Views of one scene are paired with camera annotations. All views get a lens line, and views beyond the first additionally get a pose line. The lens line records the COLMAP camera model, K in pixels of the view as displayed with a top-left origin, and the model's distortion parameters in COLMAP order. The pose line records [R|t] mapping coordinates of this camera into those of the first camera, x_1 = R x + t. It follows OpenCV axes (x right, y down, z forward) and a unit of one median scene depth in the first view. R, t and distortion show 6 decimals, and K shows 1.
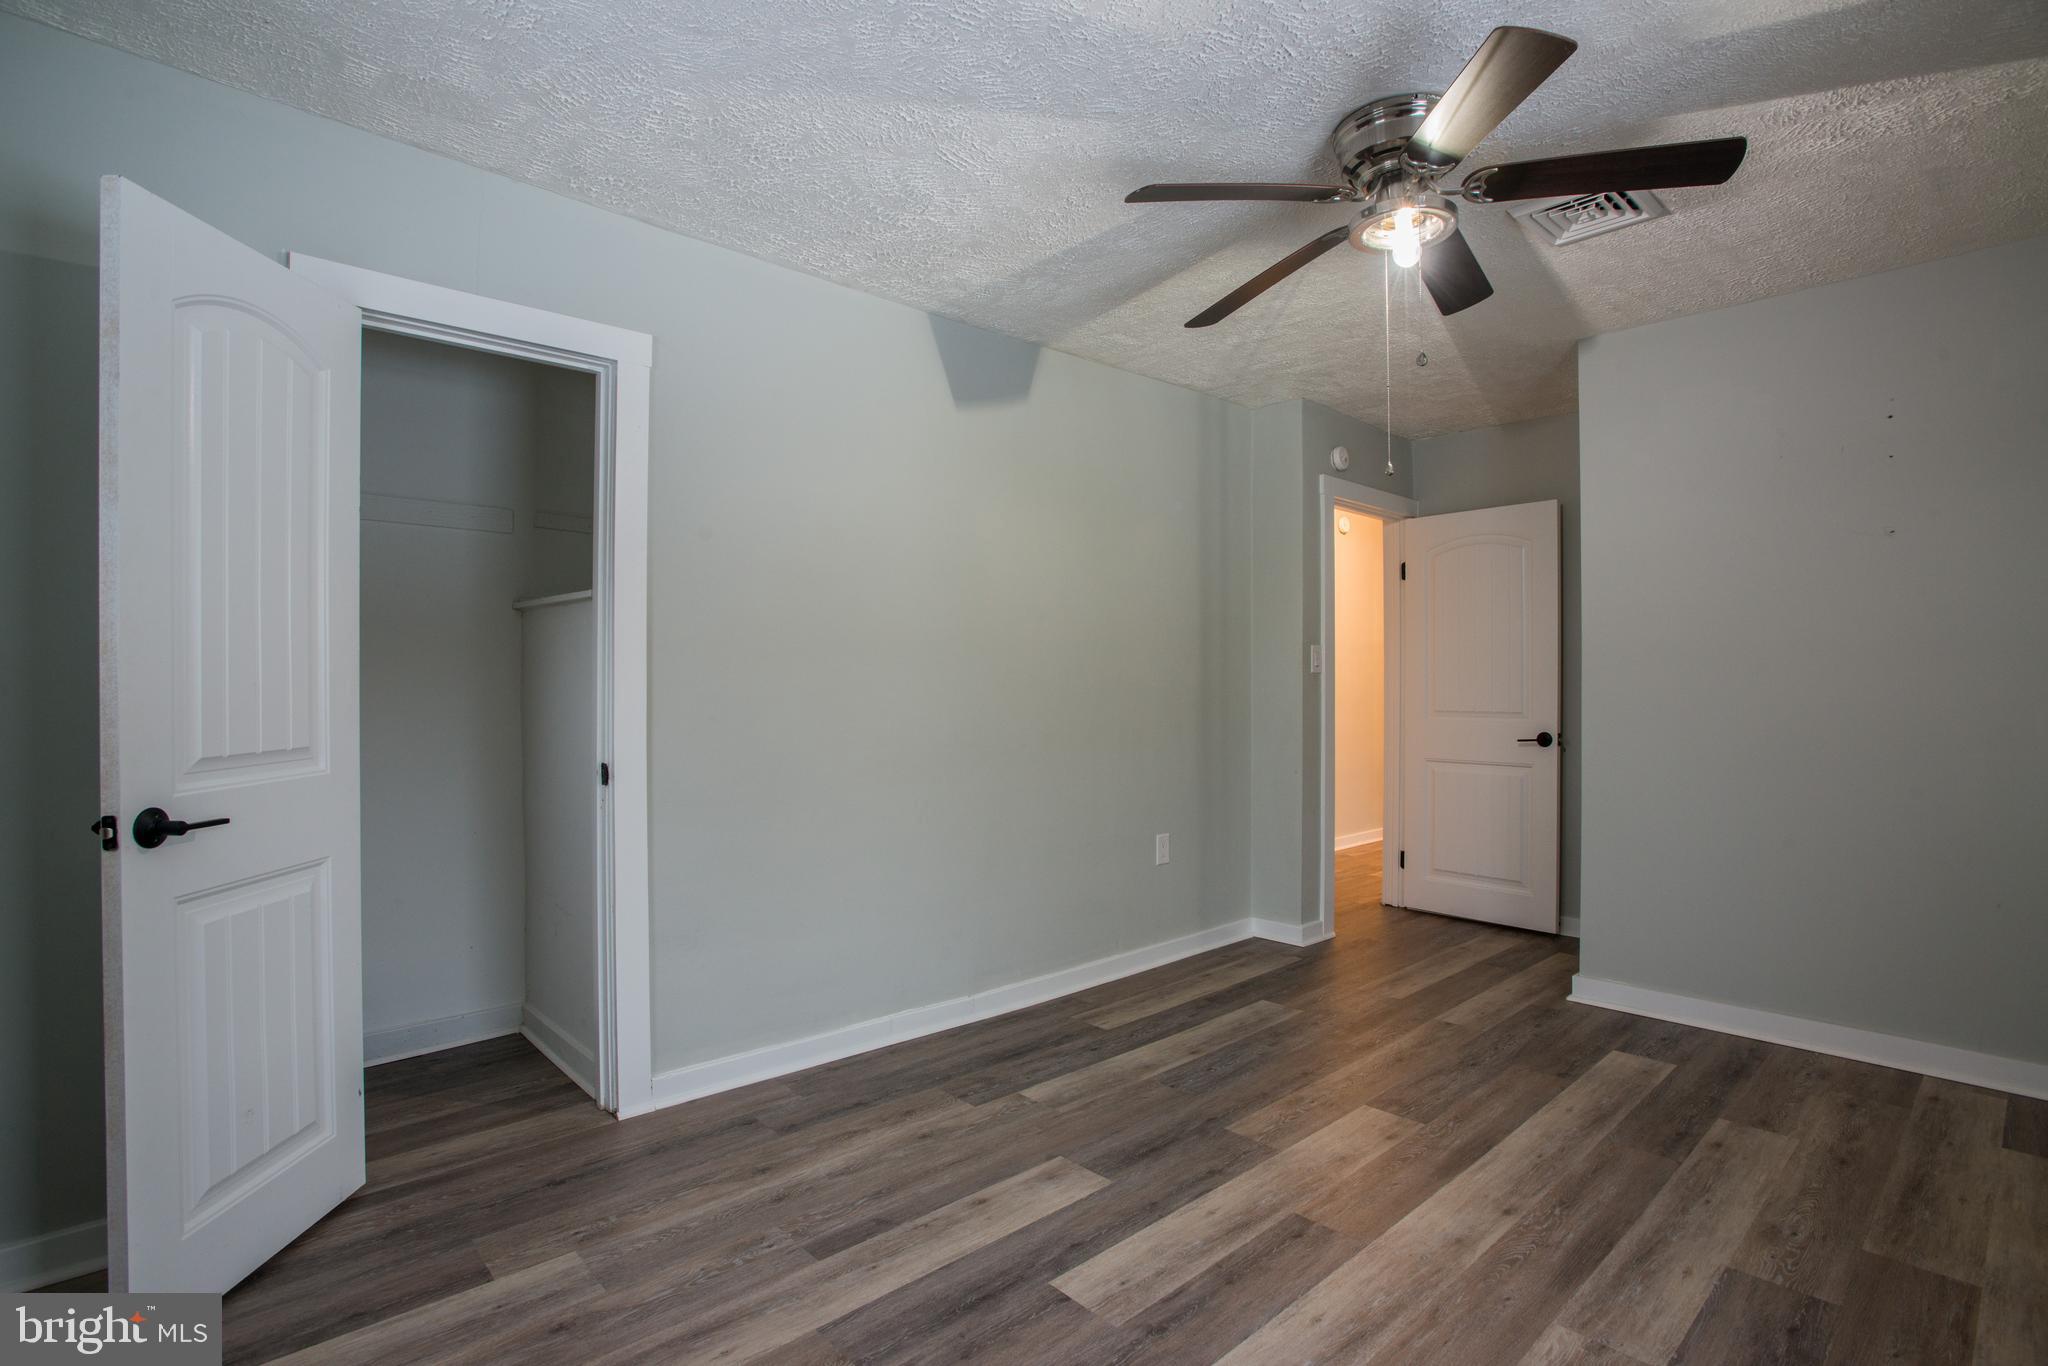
lens RADIAL K [[991.8, 0, 1017.8], [0, 991.8, 679.1], [0, 0, 1]] dist [-0.067850, 0.024985]
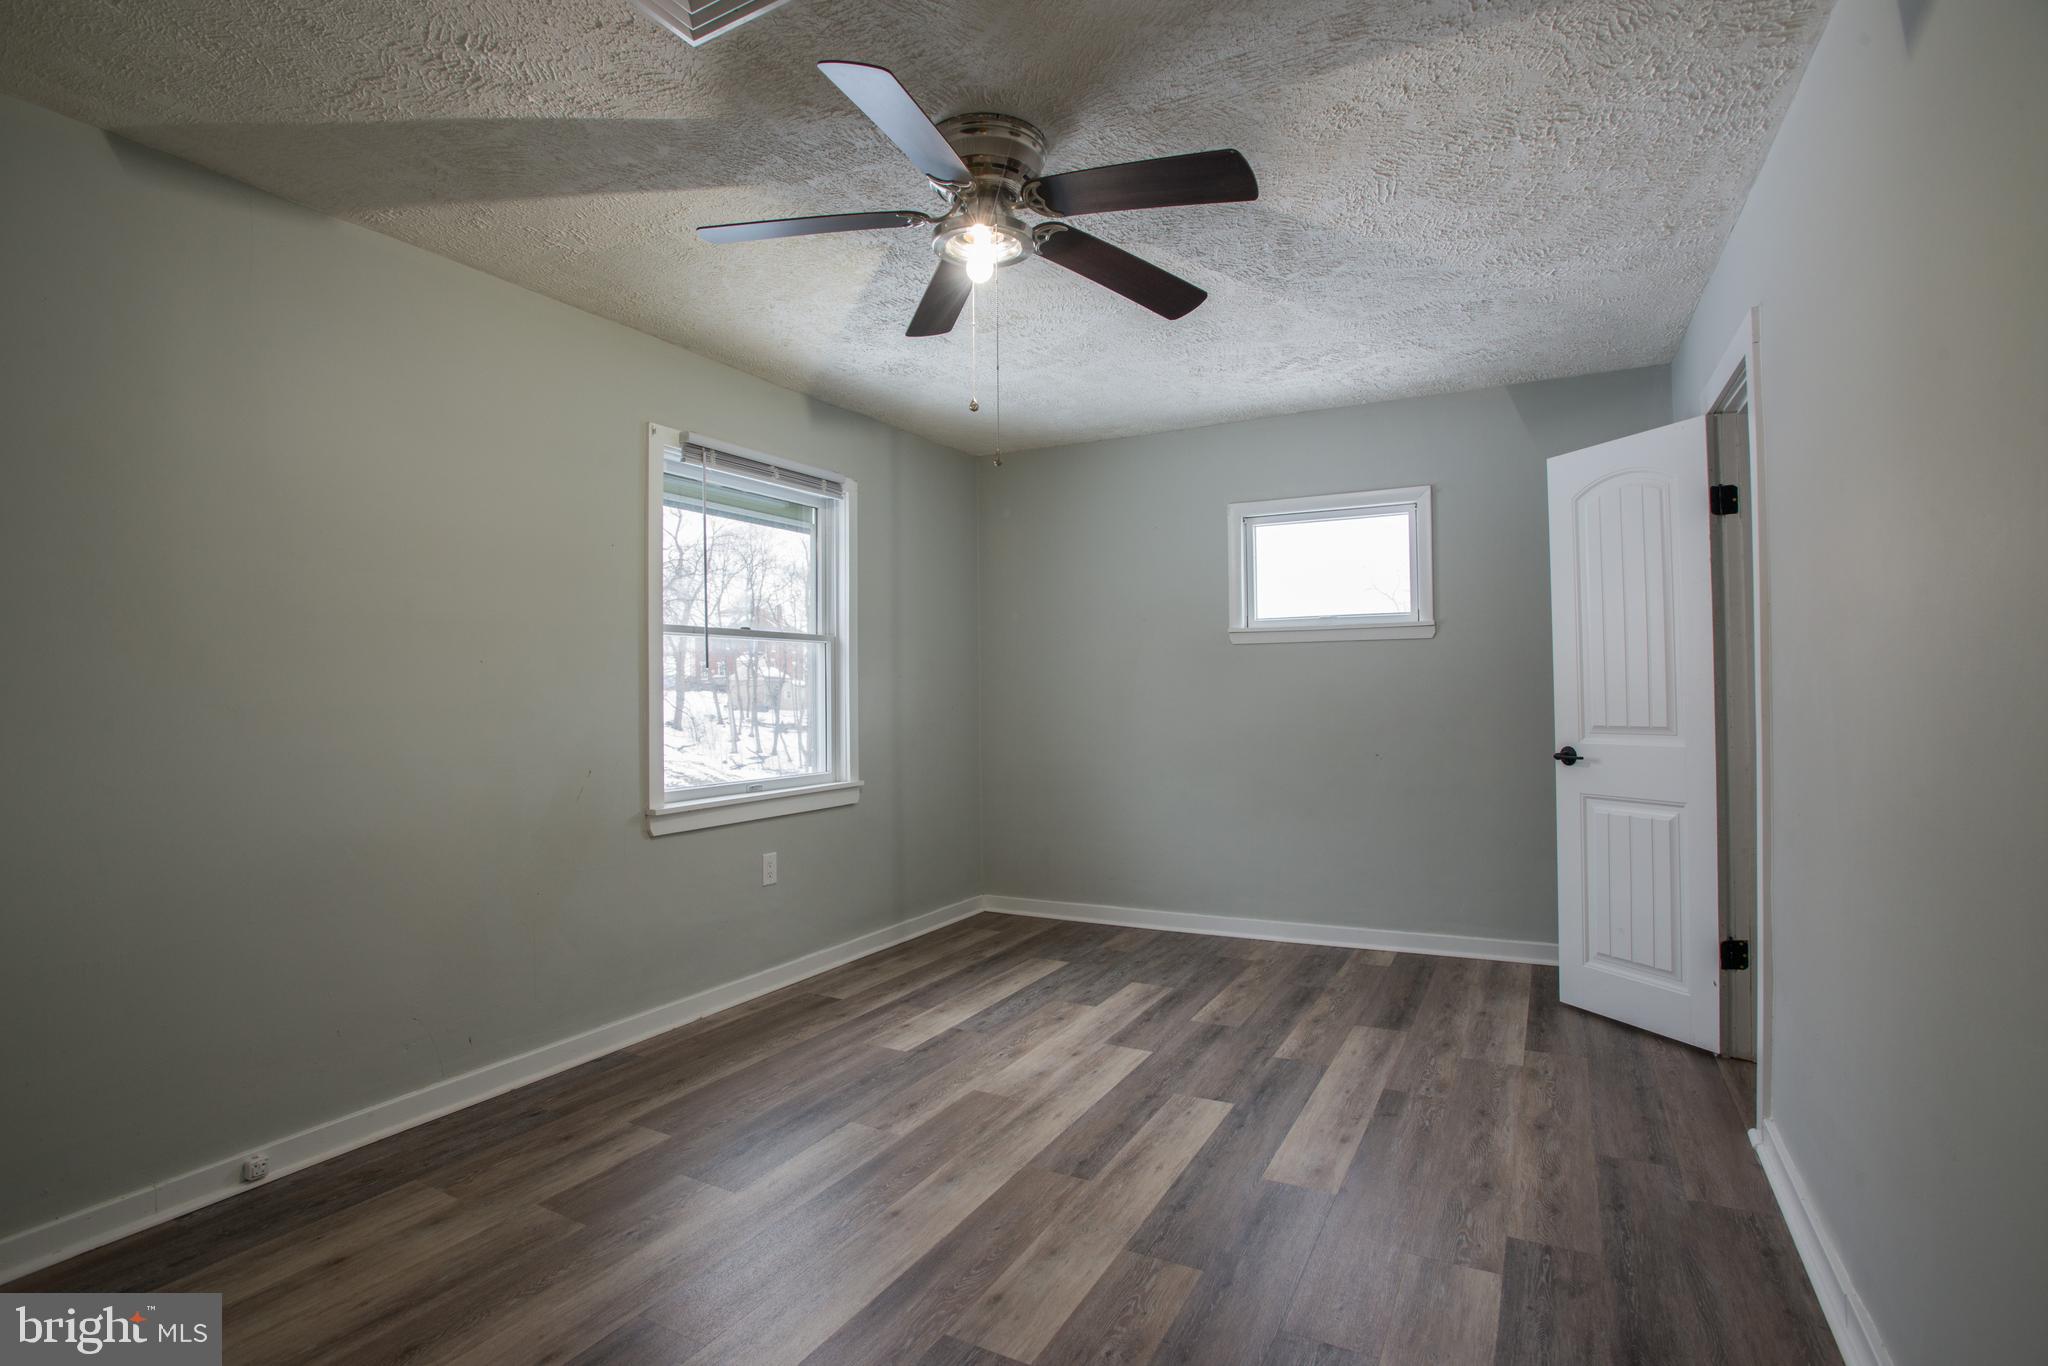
lens RADIAL K [[991.8, 0, 1017.8], [0, 991.8, 679.1], [0, 0, 1]] dist [-0.067850, 0.024985]
pose [[-0.946722, 0.007835, -0.321955, 0.737236], [0.014211, 0.999747, -0.017459, 0.005578], [0.321737, -0.021104, -0.946594, 2.099501]]
